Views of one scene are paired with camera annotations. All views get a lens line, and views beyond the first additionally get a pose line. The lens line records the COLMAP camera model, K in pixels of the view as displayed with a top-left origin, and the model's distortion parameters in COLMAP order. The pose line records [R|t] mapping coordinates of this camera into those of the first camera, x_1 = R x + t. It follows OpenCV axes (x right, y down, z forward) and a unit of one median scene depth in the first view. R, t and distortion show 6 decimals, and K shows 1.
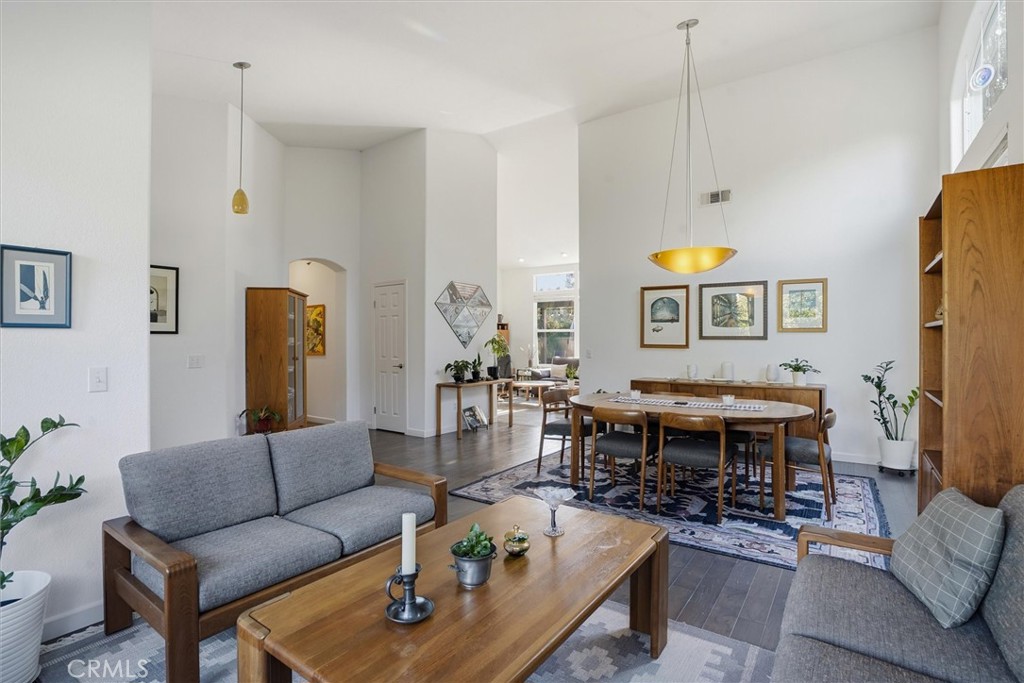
lens RADIAL K [[479.1, 0, 518.3], [0, 479.1, 343.1], [0, 0, 1]] dist [-0.034636, 0.011112]
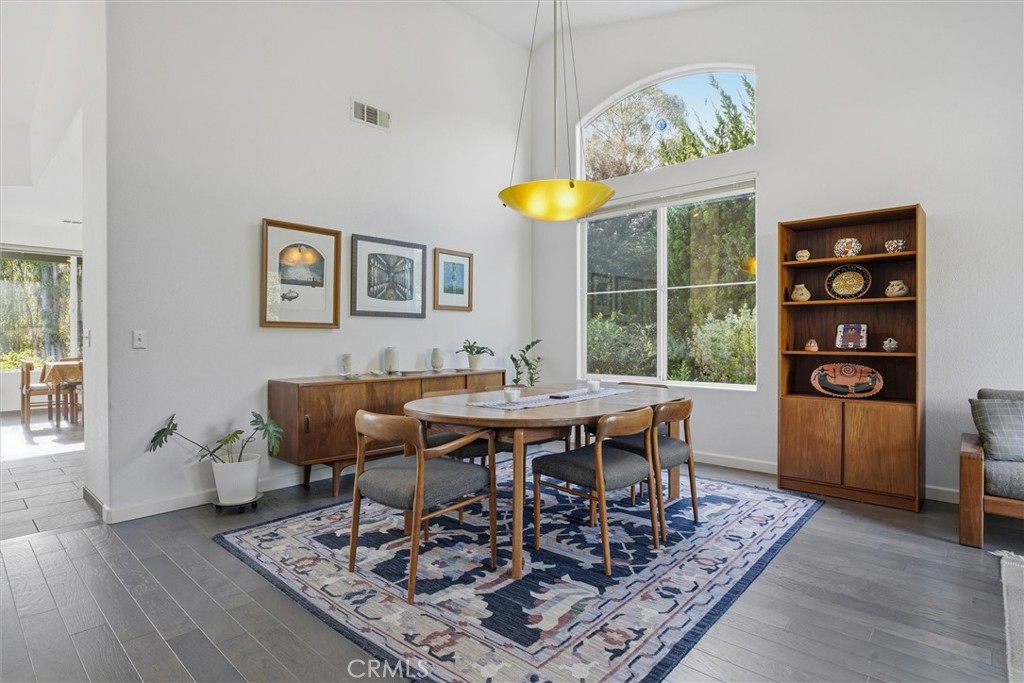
lens RADIAL K [[534.4, 0, 499.5], [0, 534.4, 337.8], [0, 0, 1]] dist [-0.021224, 0.007349]
pose [[0.156477, 0.000603, 0.987681, -0.428791], [0.005360, 0.999985, -0.001460, 0.033994], [-0.987667, 0.005523, 0.156472, 0.870130]]
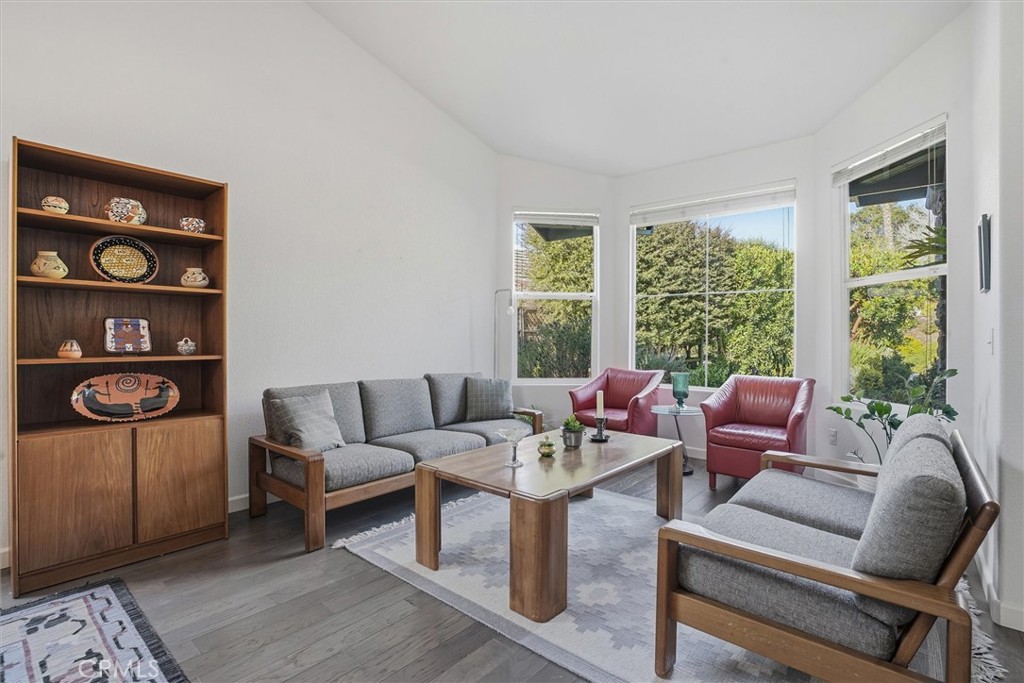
lens RADIAL K [[479.1, 0, 510.6], [0, 479.1, 338.1], [0, 0, 1]] dist [-0.034636, 0.011112]
pose [[-0.993595, -0.003821, 0.112940, -0.021422], [-0.003017, 0.999969, 0.007290, 0.031333], [-0.112964, 0.006903, -0.993575, 0.937550]]
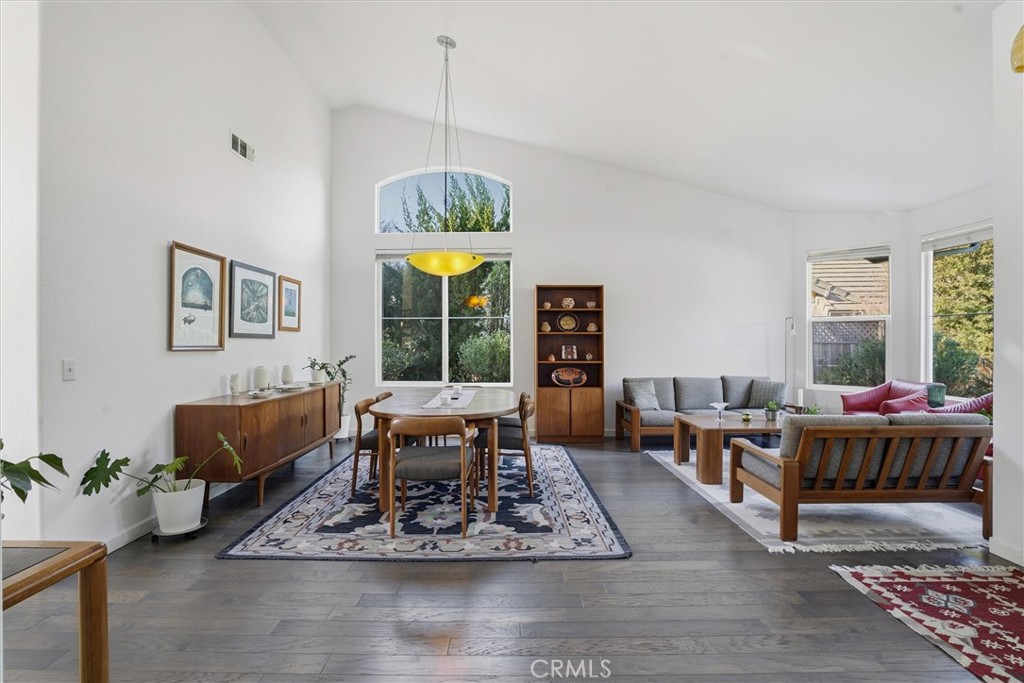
lens RADIAL K [[479.1, 0, 496.9], [0, 479.1, 344.1], [0, 0, 1]] dist [-0.034636, 0.011112]
pose [[-0.541557, 0.000632, 0.840664, -0.544841], [0.008394, 0.999954, 0.004655, 0.002447], [-0.840622, 0.009578, -0.541537, 1.351047]]
